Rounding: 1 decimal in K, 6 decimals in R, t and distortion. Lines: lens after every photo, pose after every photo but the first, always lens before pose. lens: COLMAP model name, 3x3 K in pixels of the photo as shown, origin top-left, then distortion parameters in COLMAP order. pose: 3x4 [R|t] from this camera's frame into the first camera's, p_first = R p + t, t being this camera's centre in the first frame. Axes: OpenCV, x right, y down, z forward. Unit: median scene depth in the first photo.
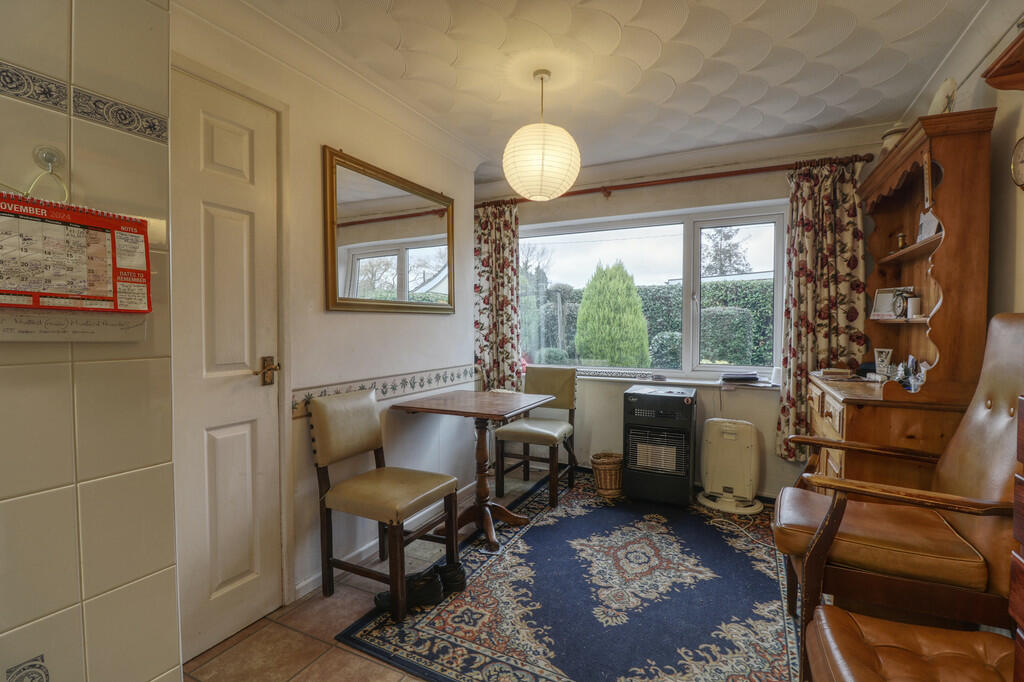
lens RADIAL K [[477.8, 0, 510.6], [0, 477.8, 339.3], [0, 0, 1]] dist [-0.015713, -0.003458]
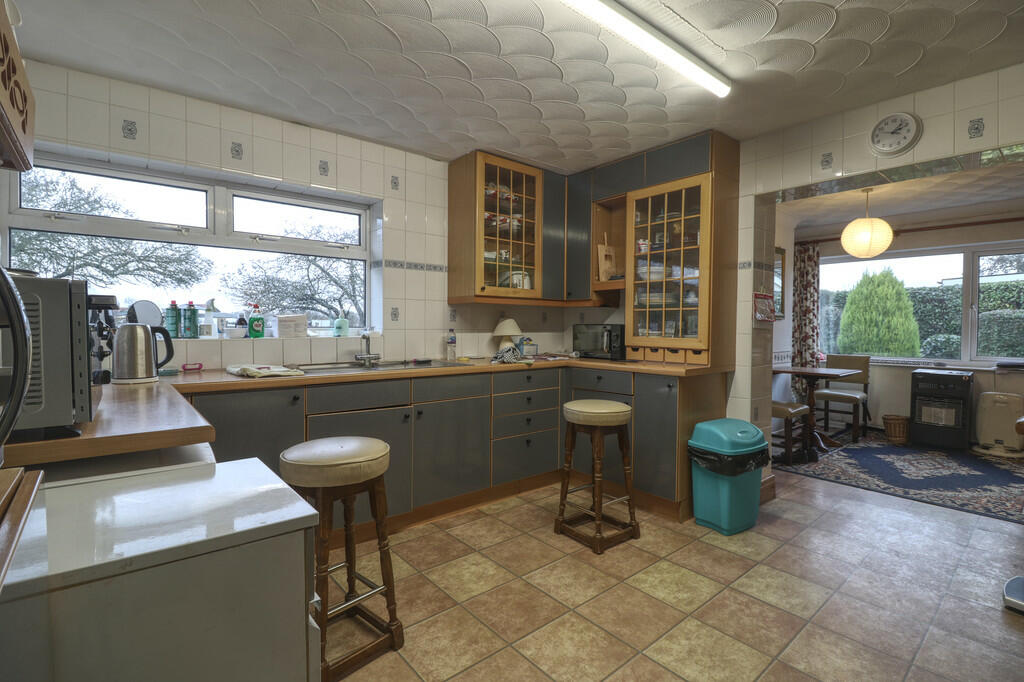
lens RADIAL K [[477.8, 0, 509.3], [0, 477.8, 337.7], [0, 0, 1]] dist [-0.015713, -0.003458]
pose [[0.913319, 0.016243, -0.406922, -0.254203], [-0.018825, 0.999820, -0.002343, 0.025465], [0.406810, 0.009800, 0.913460, -0.697666]]
